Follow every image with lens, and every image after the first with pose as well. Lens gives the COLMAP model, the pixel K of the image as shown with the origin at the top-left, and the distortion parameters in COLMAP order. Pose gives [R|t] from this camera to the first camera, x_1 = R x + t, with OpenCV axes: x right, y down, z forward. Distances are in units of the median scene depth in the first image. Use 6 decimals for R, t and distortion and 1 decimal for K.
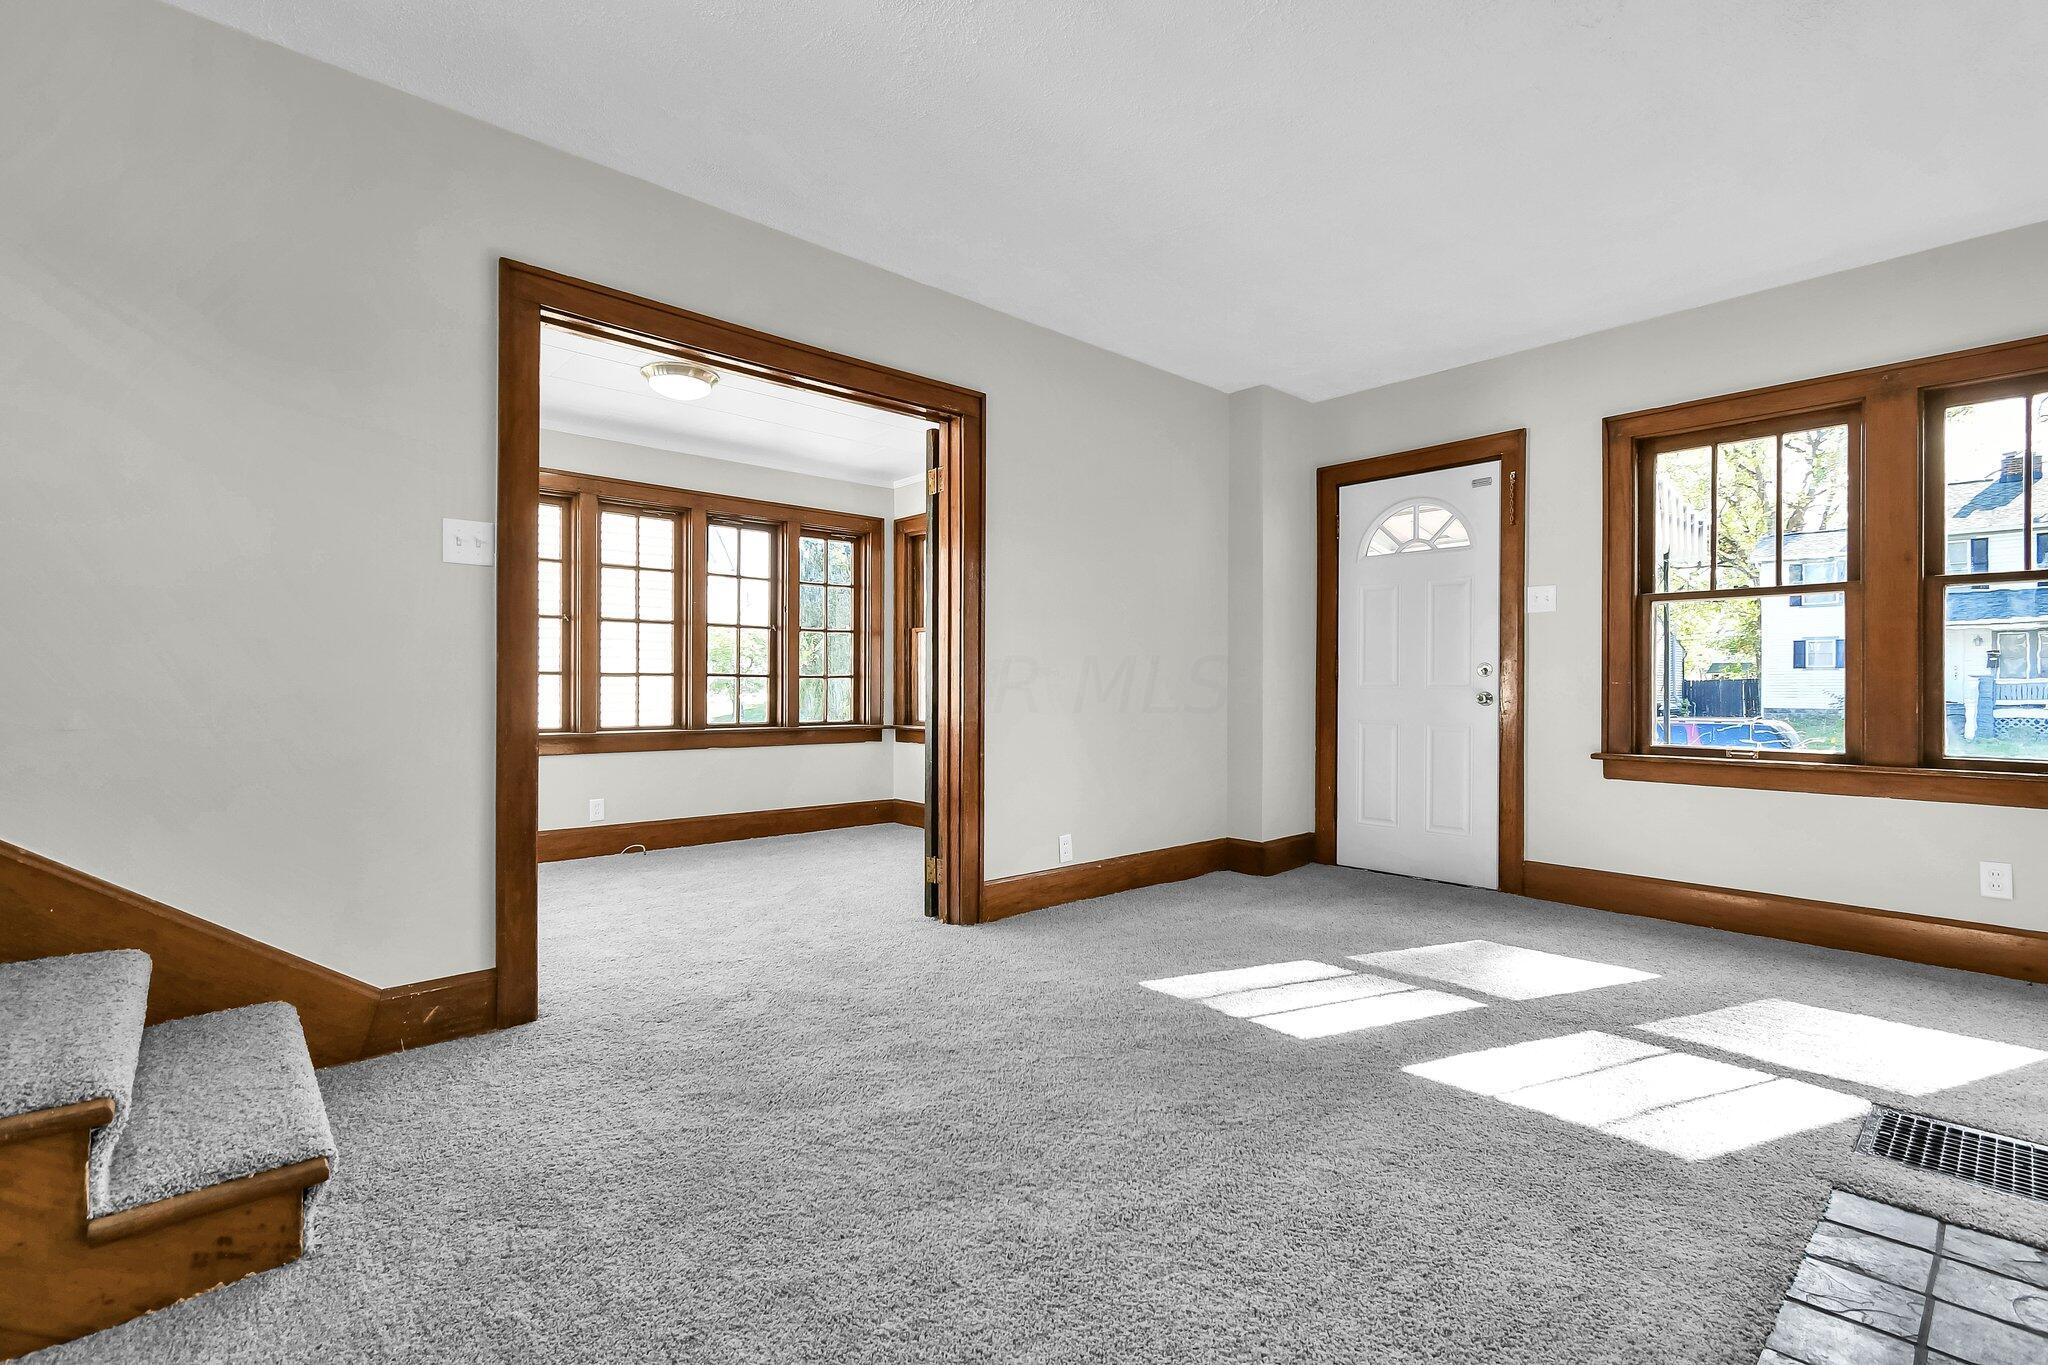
lens RADIAL K [[893.7, 0, 1029.8], [0, 893.7, 692.7], [0, 0, 1]] dist [0.005948, -0.000424]
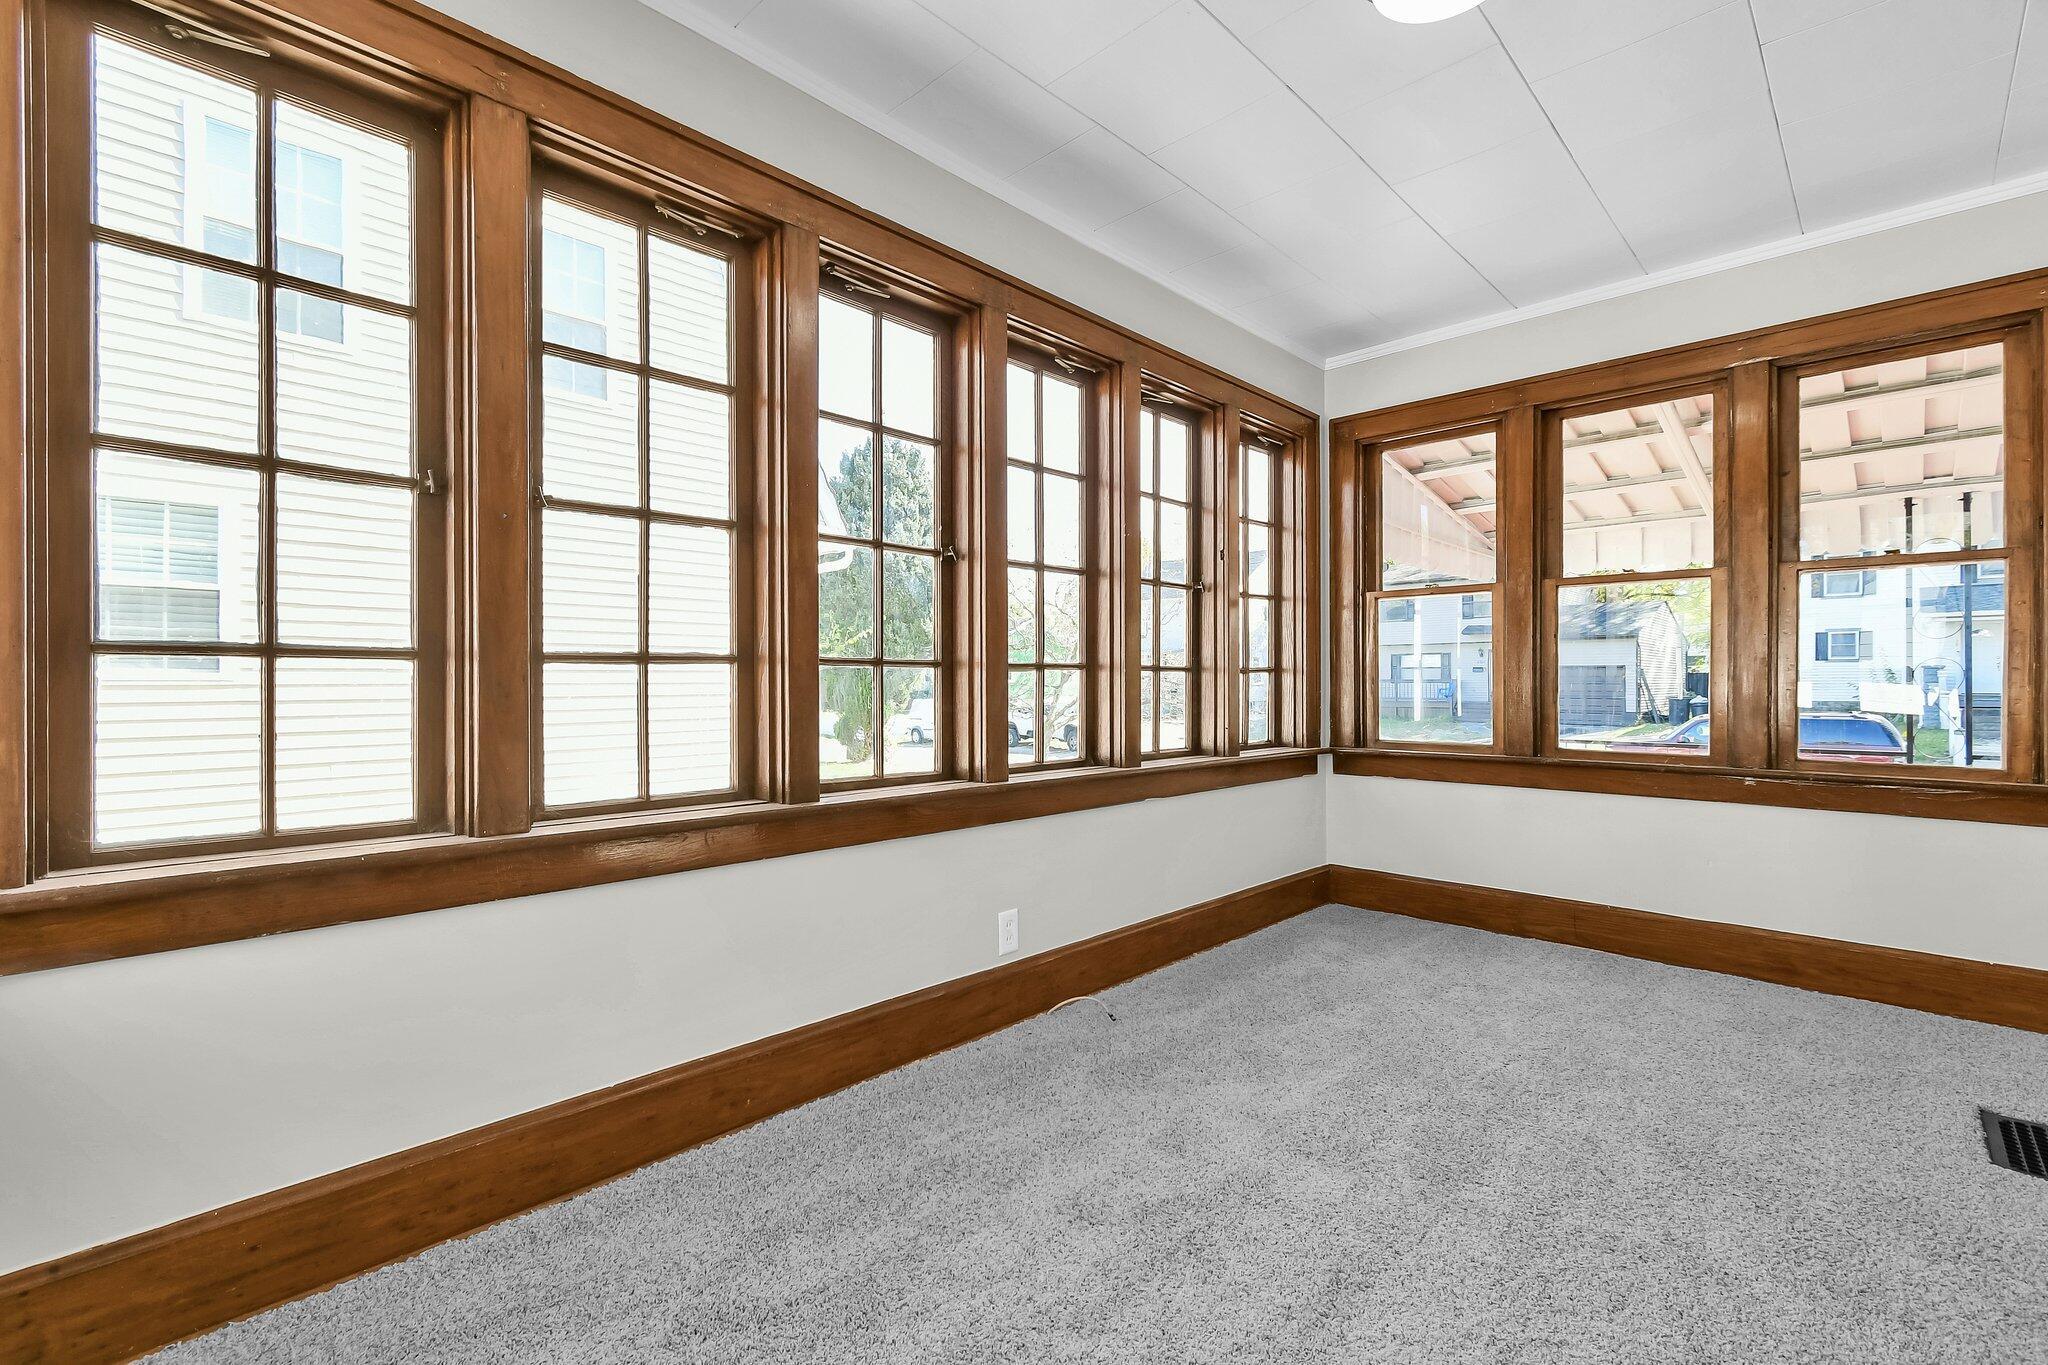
lens RADIAL K [[893.7, 0, 1016.0], [0, 893.7, 679.6], [0, 0, 1]] dist [0.005948, -0.000424]
pose [[0.925086, 0.001963, 0.379752, -0.432040], [-0.005570, 0.999949, 0.008399, -0.015508], [-0.379716, -0.009885, 0.925050, 0.593441]]
